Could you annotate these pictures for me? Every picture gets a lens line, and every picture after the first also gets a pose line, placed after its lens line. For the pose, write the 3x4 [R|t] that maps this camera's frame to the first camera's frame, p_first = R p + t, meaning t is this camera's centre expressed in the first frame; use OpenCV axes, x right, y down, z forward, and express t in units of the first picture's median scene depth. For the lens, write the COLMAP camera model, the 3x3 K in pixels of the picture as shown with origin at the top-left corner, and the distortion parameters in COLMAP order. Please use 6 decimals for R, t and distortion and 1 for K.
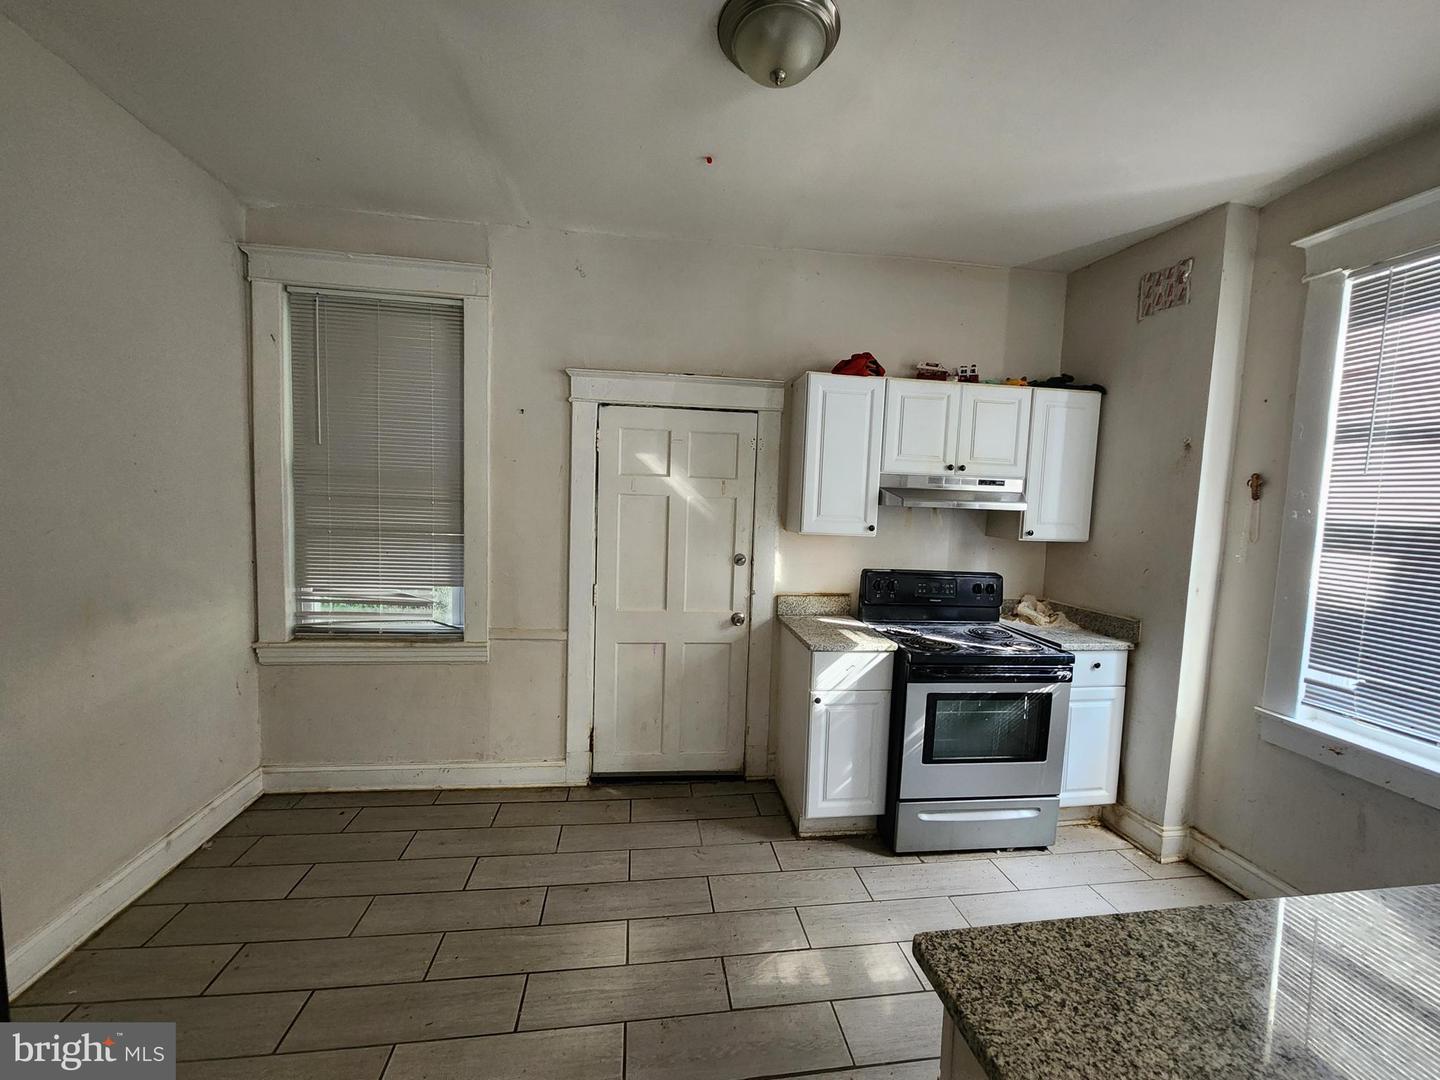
lens RADIAL K [[589.5, 0, 740.6], [0, 589.5, 545.7], [0, 0, 1]] dist [-0.001857, -0.000259]
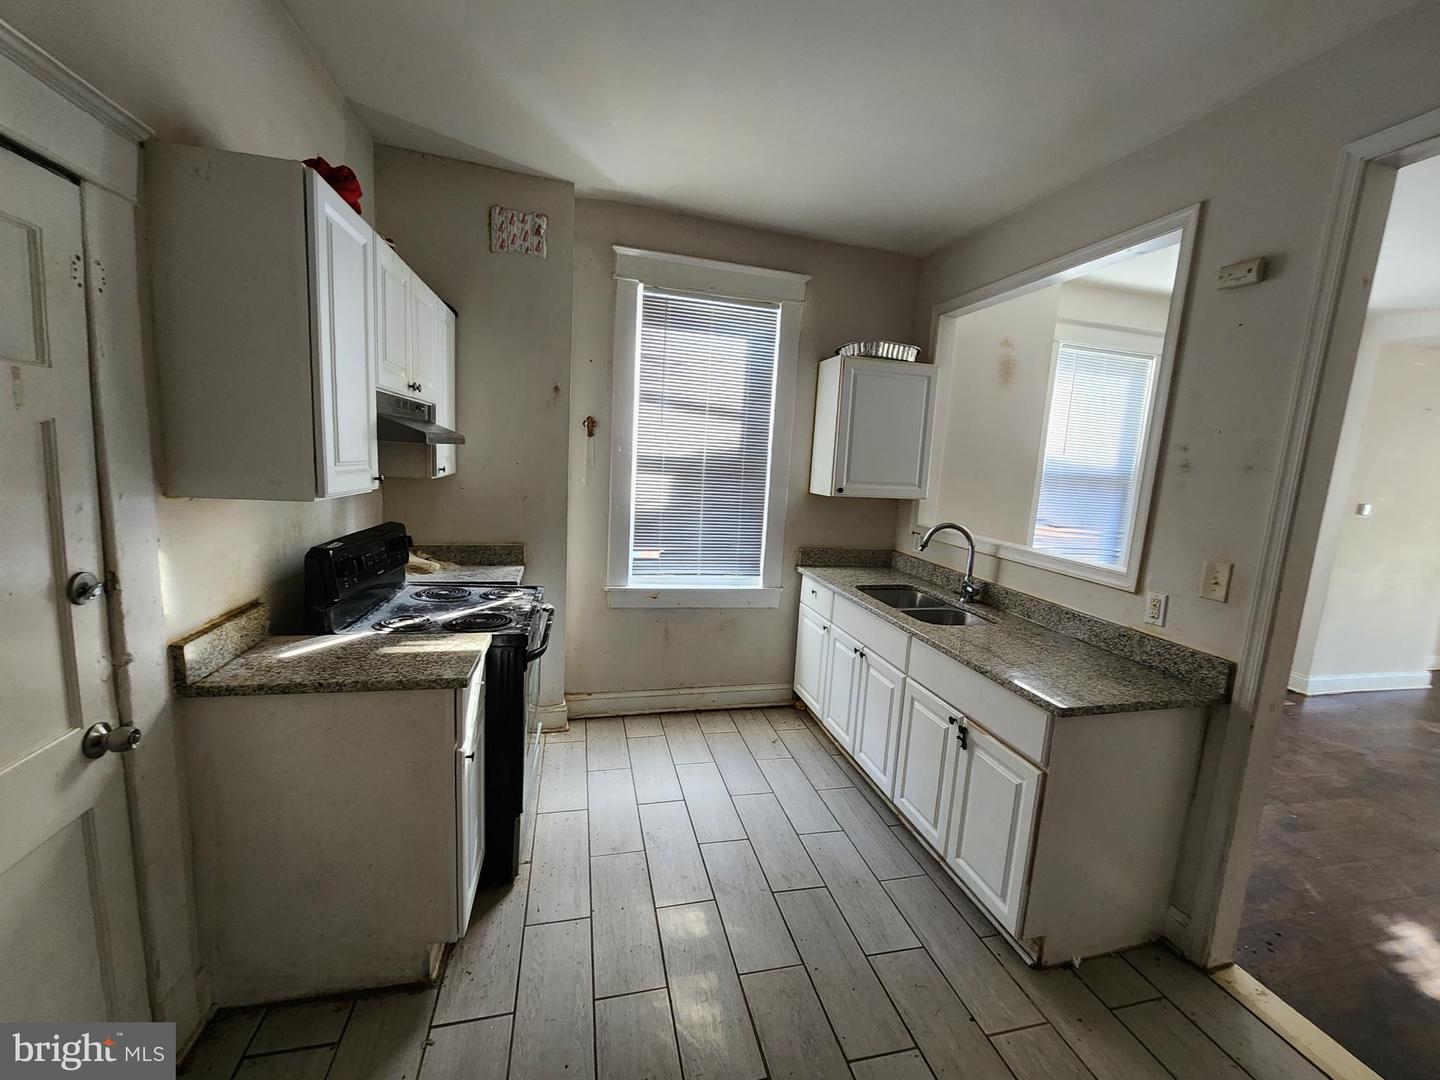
lens RADIAL K [[592.7, 0, 722.6], [0, 592.7, 546.4], [0, 0, 1]] dist [-0.000589, -0.000046]
pose [[-0.077191, -0.189576, 0.978827, -0.554117], [0.018047, 0.981330, 0.191484, -0.094299], [-0.996853, 0.032445, -0.072328, 0.882120]]
